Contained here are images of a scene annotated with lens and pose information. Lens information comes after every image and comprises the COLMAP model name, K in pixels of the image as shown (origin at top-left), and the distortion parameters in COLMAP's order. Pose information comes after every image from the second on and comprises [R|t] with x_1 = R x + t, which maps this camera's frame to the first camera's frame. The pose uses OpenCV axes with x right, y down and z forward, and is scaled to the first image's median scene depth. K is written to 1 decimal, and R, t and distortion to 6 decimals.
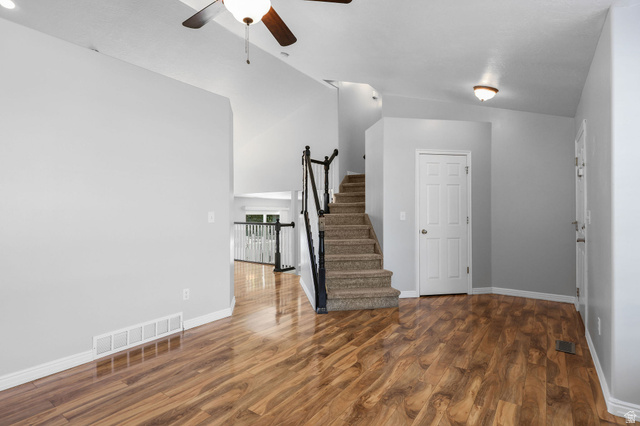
lens RADIAL K [[323.8, 0, 315.7], [0, 323.8, 210.0], [0, 0, 1]] dist [0.000365, -0.000394]
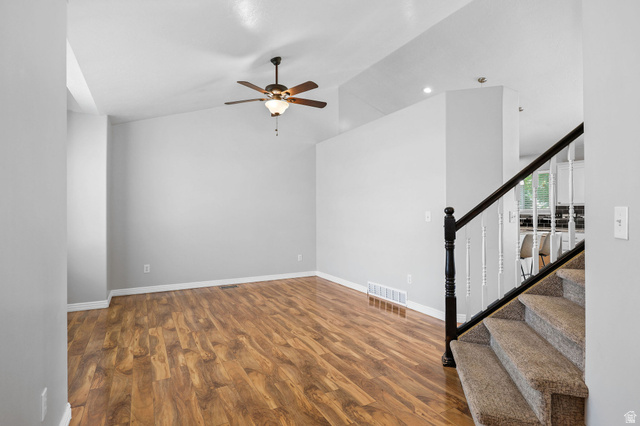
lens RADIAL K [[323.8, 0, 317.3], [0, 323.8, 212.9], [0, 0, 1]] dist [0.000365, -0.000394]
pose [[-0.434656, 0.000175, -0.900597, 1.054169], [0.010170, 0.999937, -0.004714, 0.015720], [0.900539, -0.011208, -0.434630, 1.514271]]
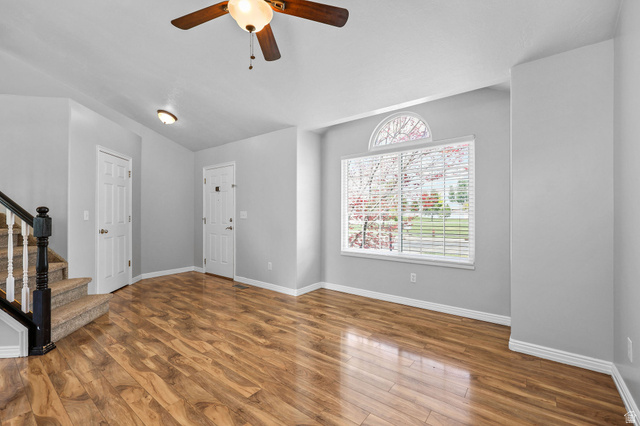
lens RADIAL K [[277.5, 0, 318.0], [0, 277.5, 214.7], [0, 0, 1]] dist [-0.000752, -0.000026]
pose [[0.042733, -0.004178, 0.999078, -0.808690], [-0.011384, 0.999924, 0.004669, 0.010271], [-0.999022, -0.011573, 0.042682, 0.545448]]
